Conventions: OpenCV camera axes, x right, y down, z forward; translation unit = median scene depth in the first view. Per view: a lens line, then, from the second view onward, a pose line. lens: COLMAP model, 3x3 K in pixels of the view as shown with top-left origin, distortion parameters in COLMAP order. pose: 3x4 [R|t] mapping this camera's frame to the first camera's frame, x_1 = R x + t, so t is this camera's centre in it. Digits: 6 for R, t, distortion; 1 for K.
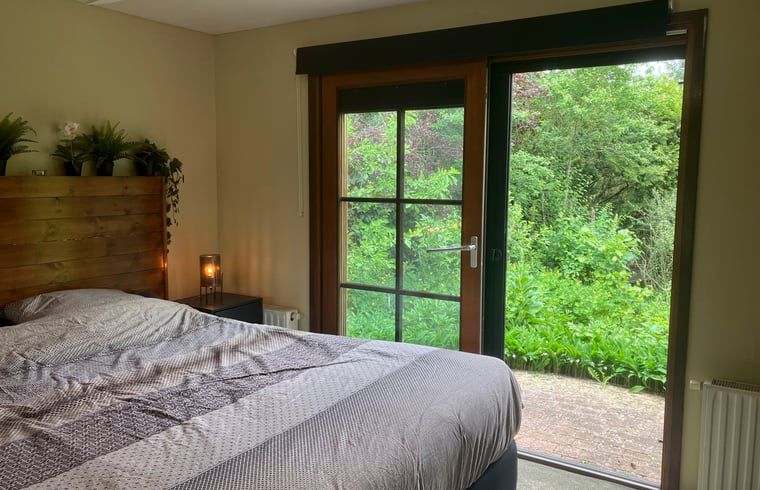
lens RADIAL K [[617.5, 0, 377.5], [0, 617.5, 248.1], [0, 0, 1]] dist [0.007029, -0.010936]
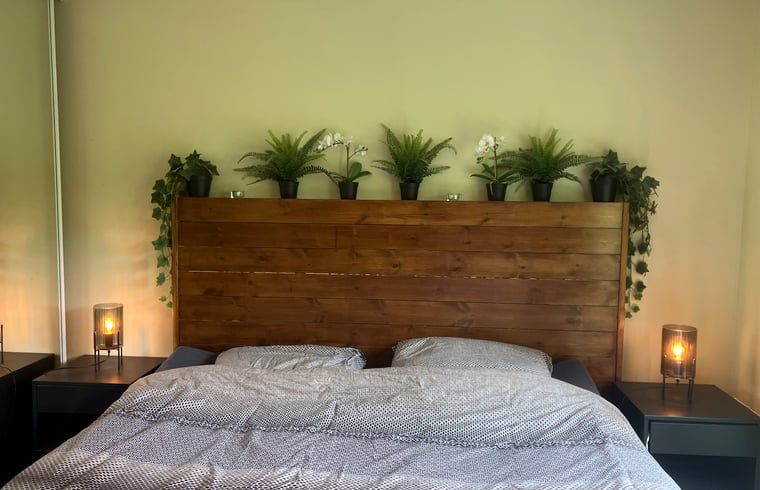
lens RADIAL K [[617.5, 0, 379.8], [0, 617.5, 238.8], [0, 0, 1]] dist [0.007029, -0.010936]
pose [[0.477137, 0.079388, -0.875236, 0.159287], [-0.109795, 0.993494, 0.030260, -0.077205], [0.871943, 0.081658, 0.482749, 0.493513]]
